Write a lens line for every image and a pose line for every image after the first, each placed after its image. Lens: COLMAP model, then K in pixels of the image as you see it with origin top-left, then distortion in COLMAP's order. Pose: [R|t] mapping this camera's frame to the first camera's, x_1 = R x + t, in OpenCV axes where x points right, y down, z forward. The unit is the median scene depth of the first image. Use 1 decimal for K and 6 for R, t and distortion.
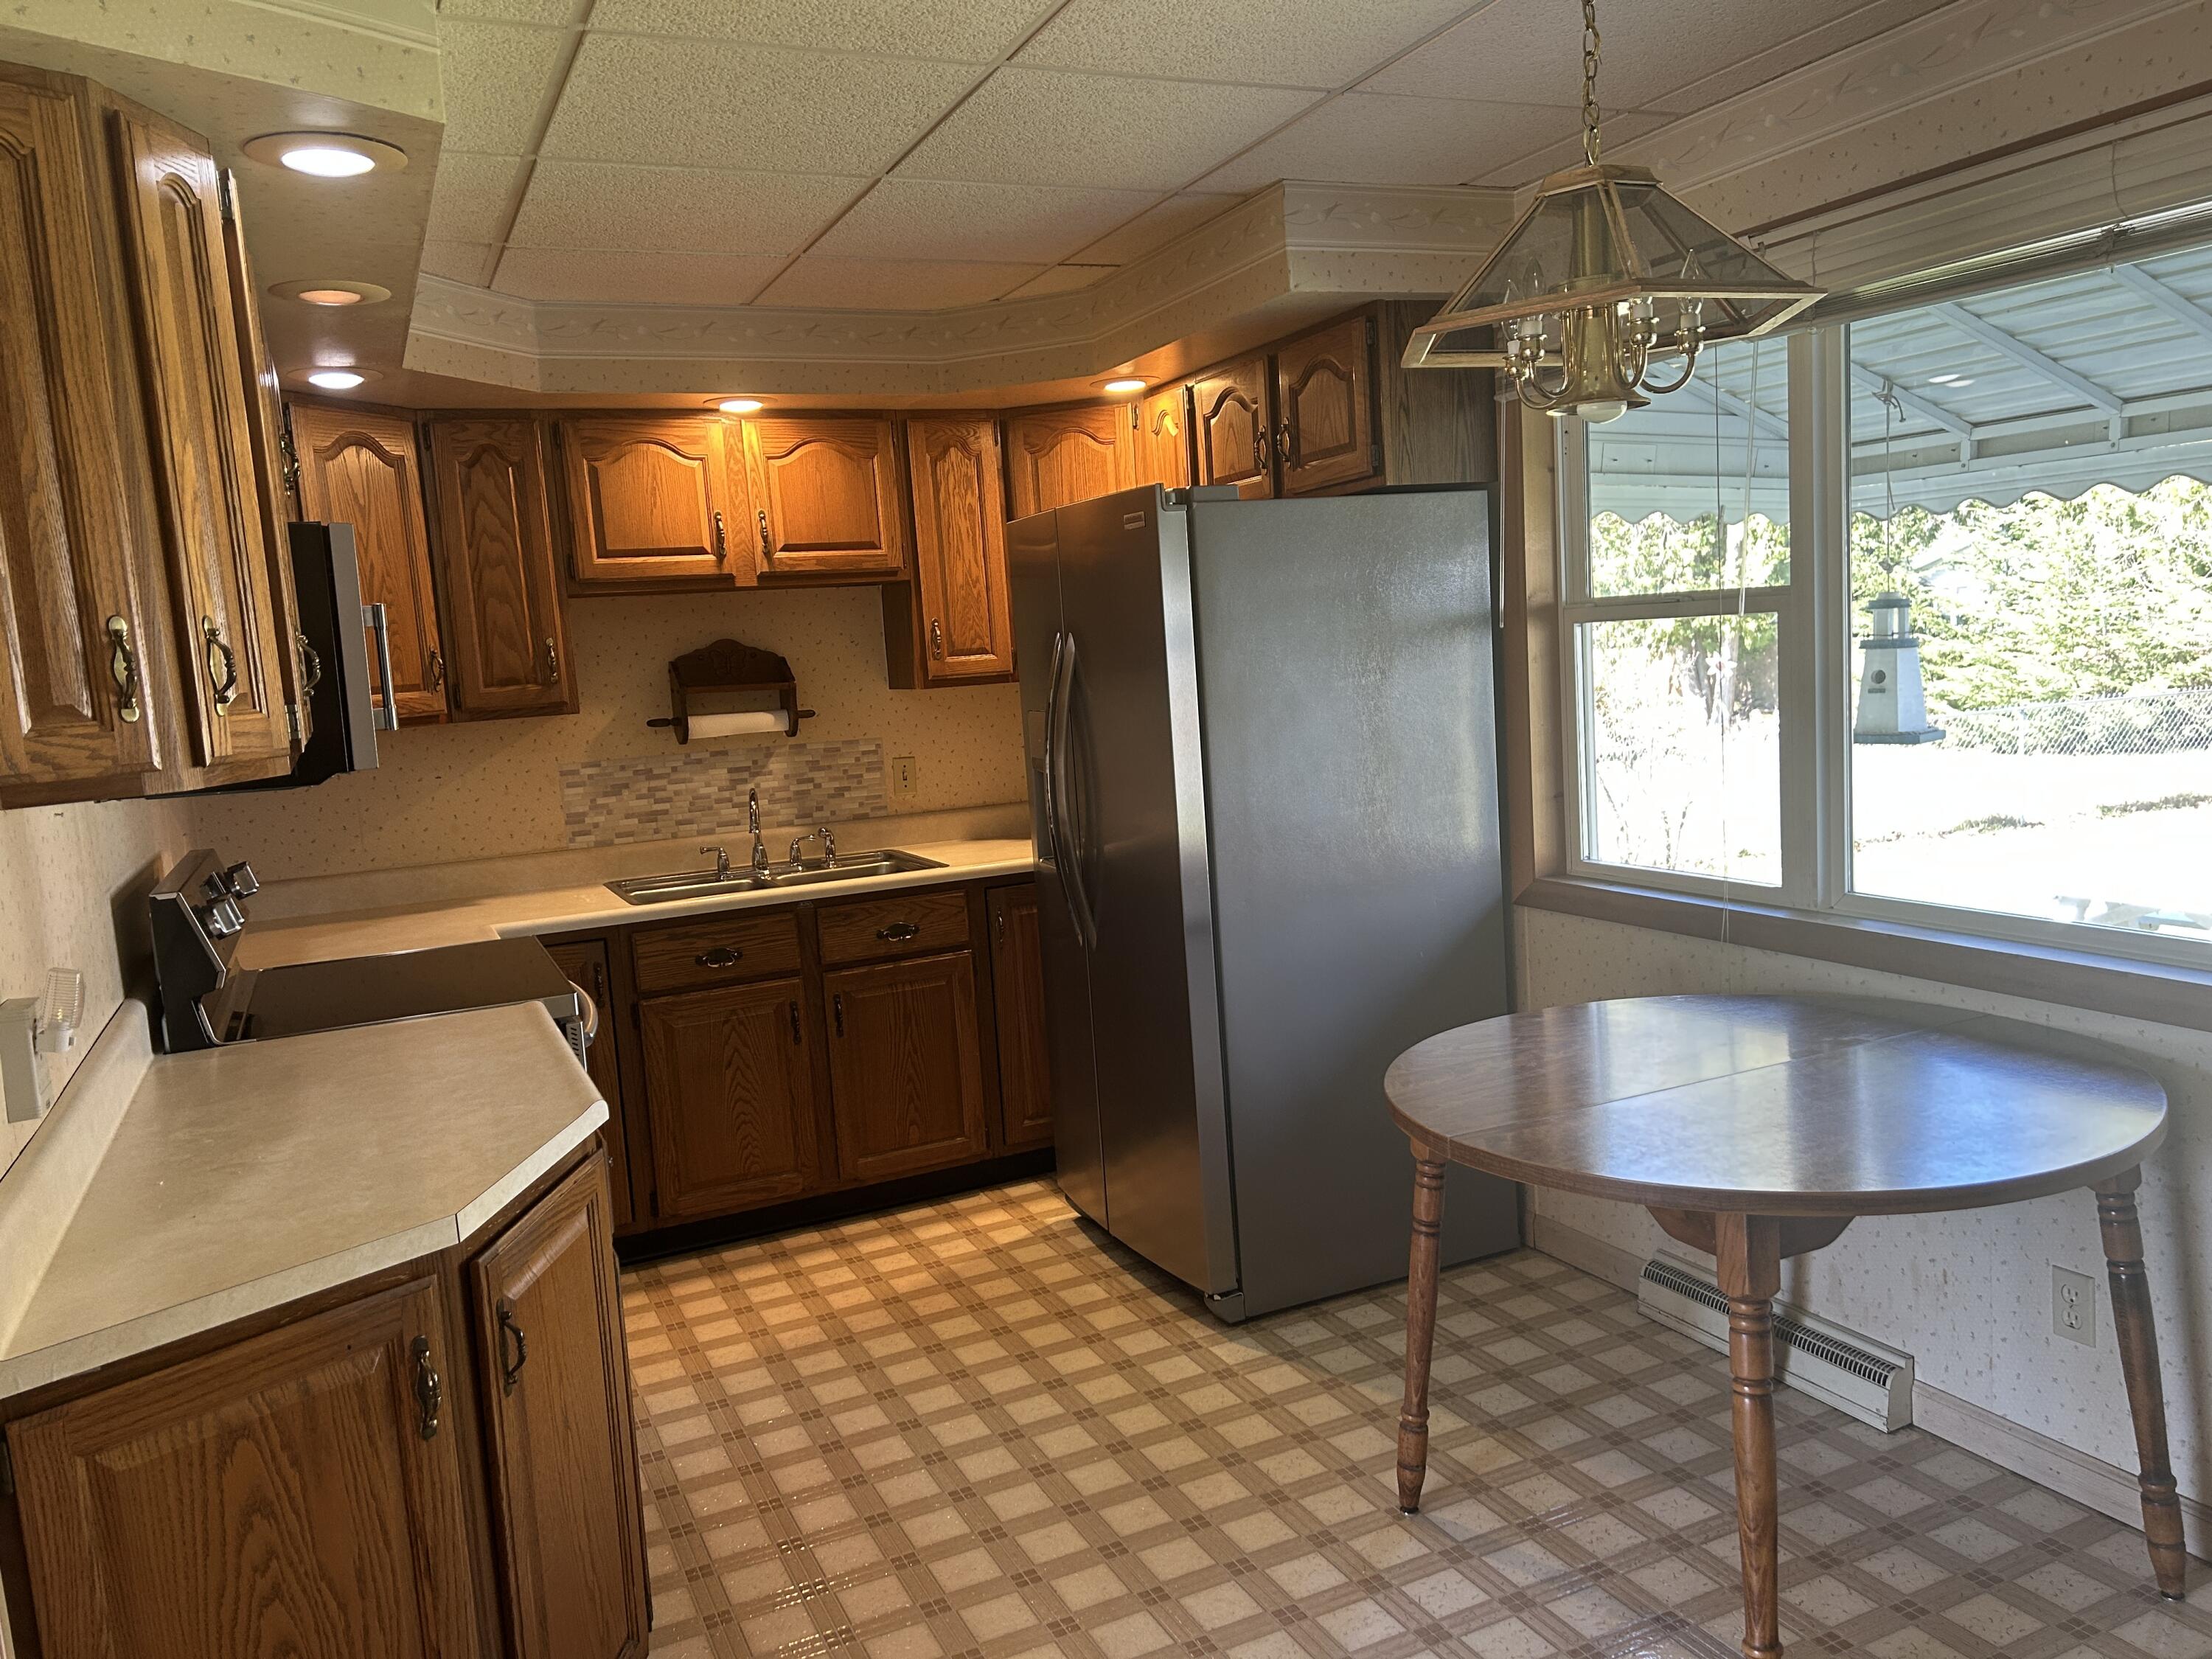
lens RADIAL K [[1651.6, 0, 1114.1], [0, 1651.6, 834.3], [0, 0, 1]] dist [0.036379, -0.014942]
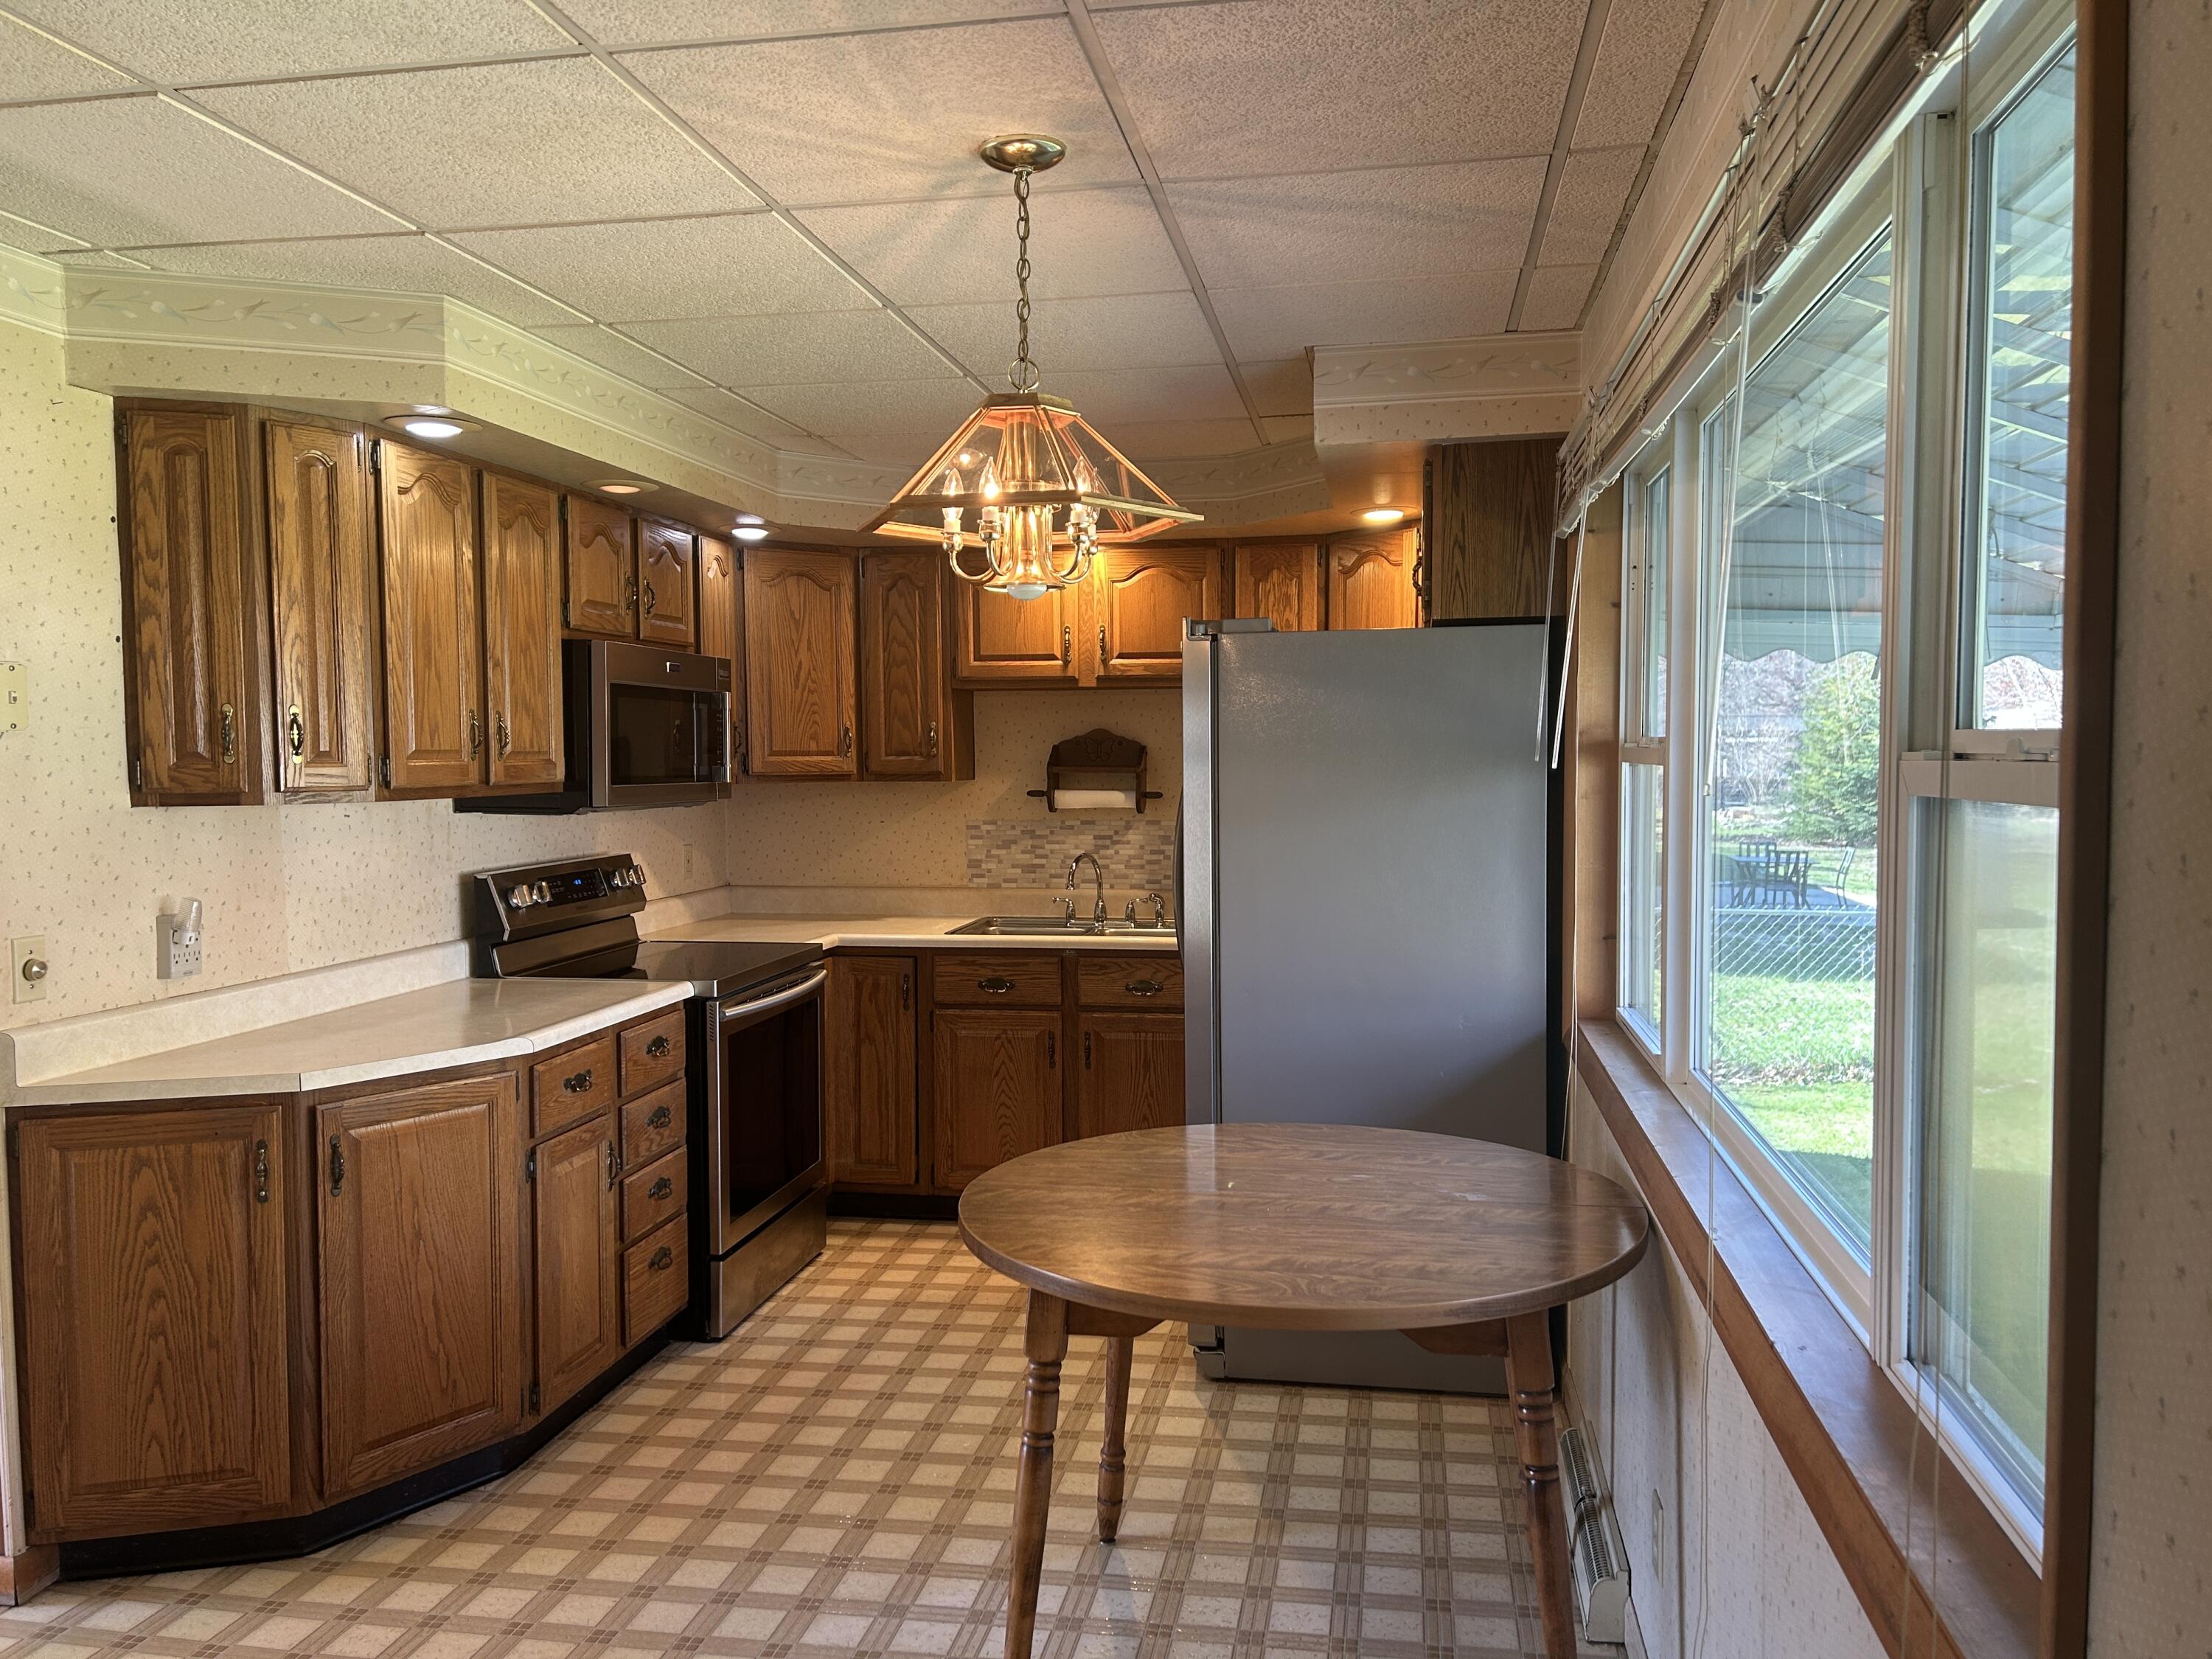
lens RADIAL K [[1651.6, 0, 1145.8], [0, 1651.6, 820.0], [0, 0, 1]] dist [0.036379, -0.014942]
pose [[0.819375, 0.085104, -0.566905, 0.529394], [-0.114961, 0.993224, -0.017055, -0.038903], [0.561612, 0.079147, 0.823606, 0.039973]]
